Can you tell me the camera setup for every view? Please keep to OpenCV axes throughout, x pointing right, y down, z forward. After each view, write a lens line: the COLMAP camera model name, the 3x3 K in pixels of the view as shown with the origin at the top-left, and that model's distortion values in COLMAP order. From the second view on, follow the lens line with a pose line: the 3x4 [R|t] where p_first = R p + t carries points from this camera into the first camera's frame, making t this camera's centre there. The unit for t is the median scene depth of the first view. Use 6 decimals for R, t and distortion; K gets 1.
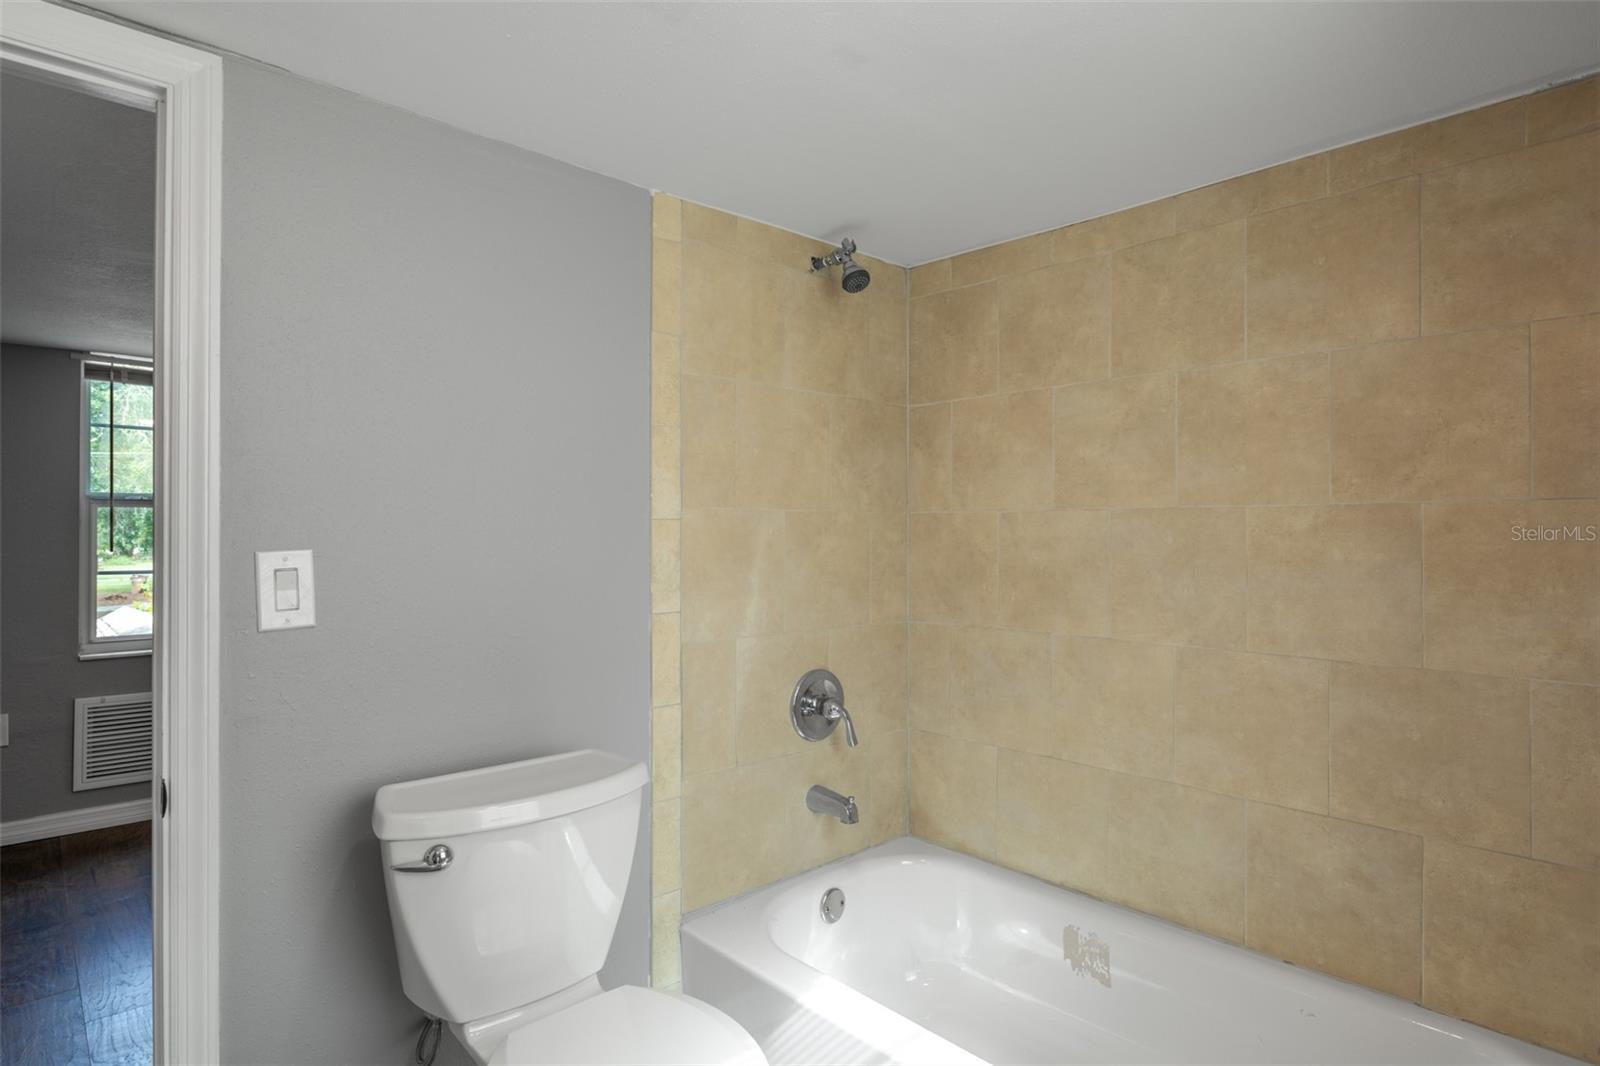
lens RADIAL K [[860.1, 0, 800.0], [0, 860.1, 533.0], [0, 0, 1]] dist [-0.002668, -0.000421]
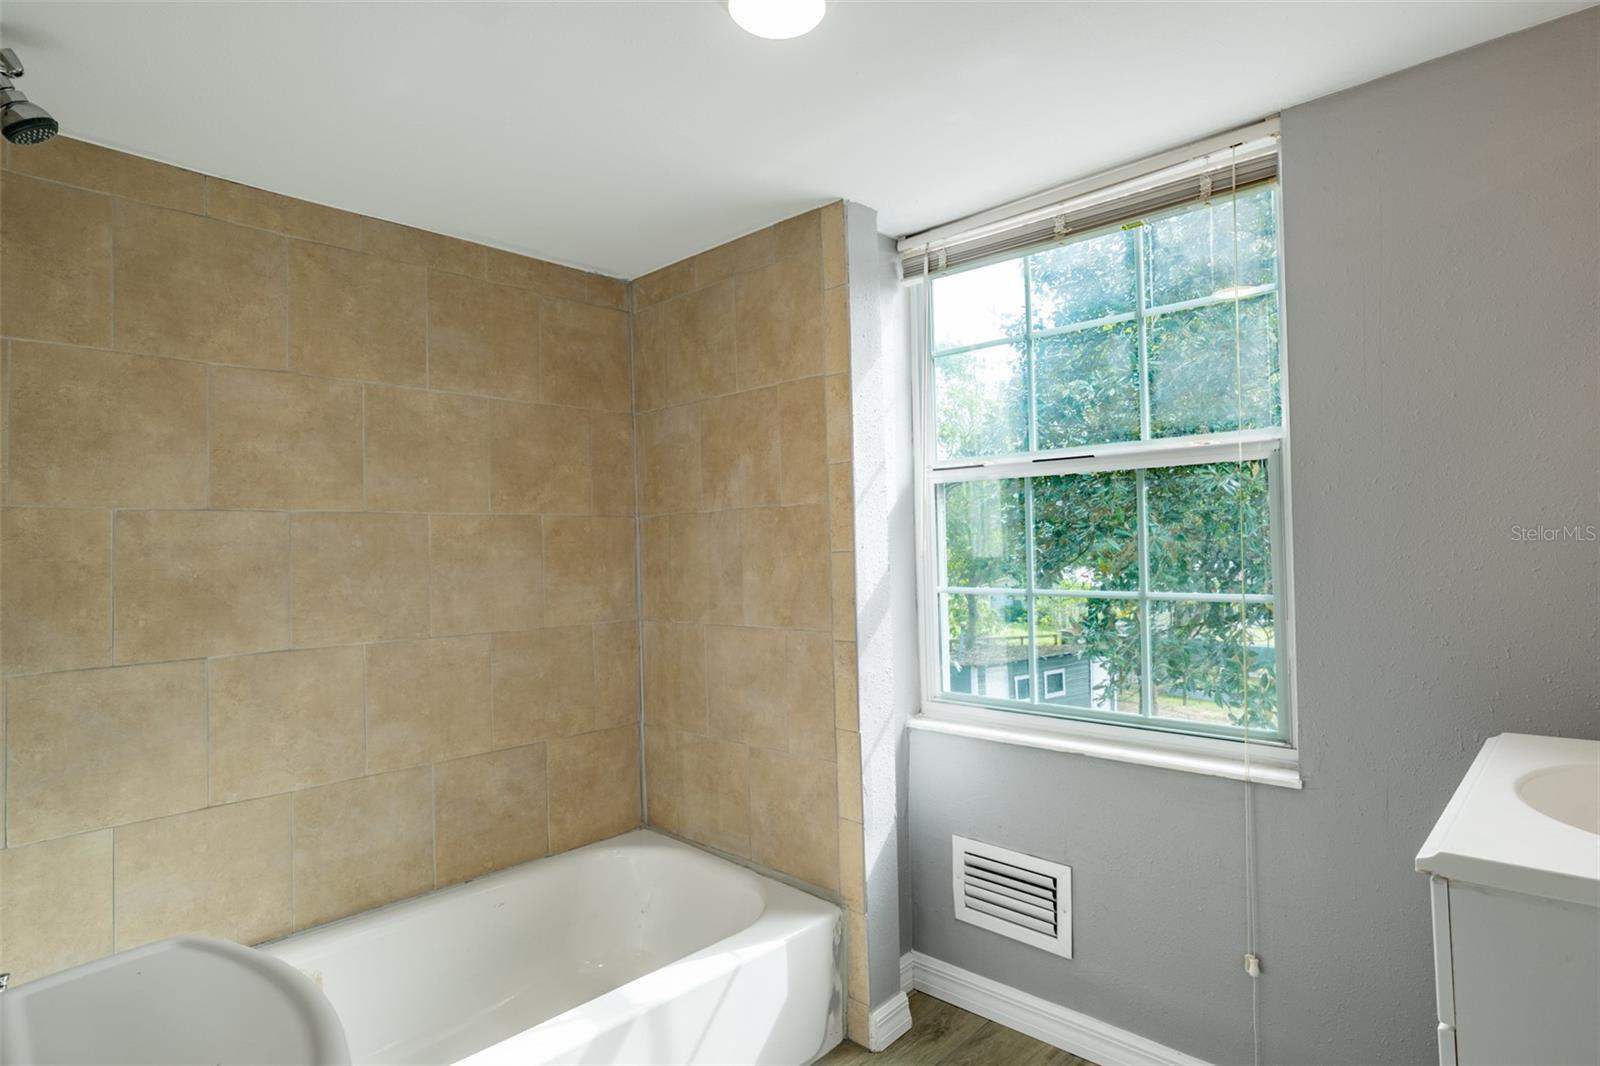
lens RADIAL K [[860.1, 0, 800.0], [0, 860.1, 533.0], [0, 0, 1]] dist [-0.002668, -0.000421]
pose [[-0.067823, 0.010847, 0.997638, -0.666131], [0.011006, 0.999888, -0.010124, 0.012531], [-0.997637, 0.010293, -0.067934, 0.561386]]
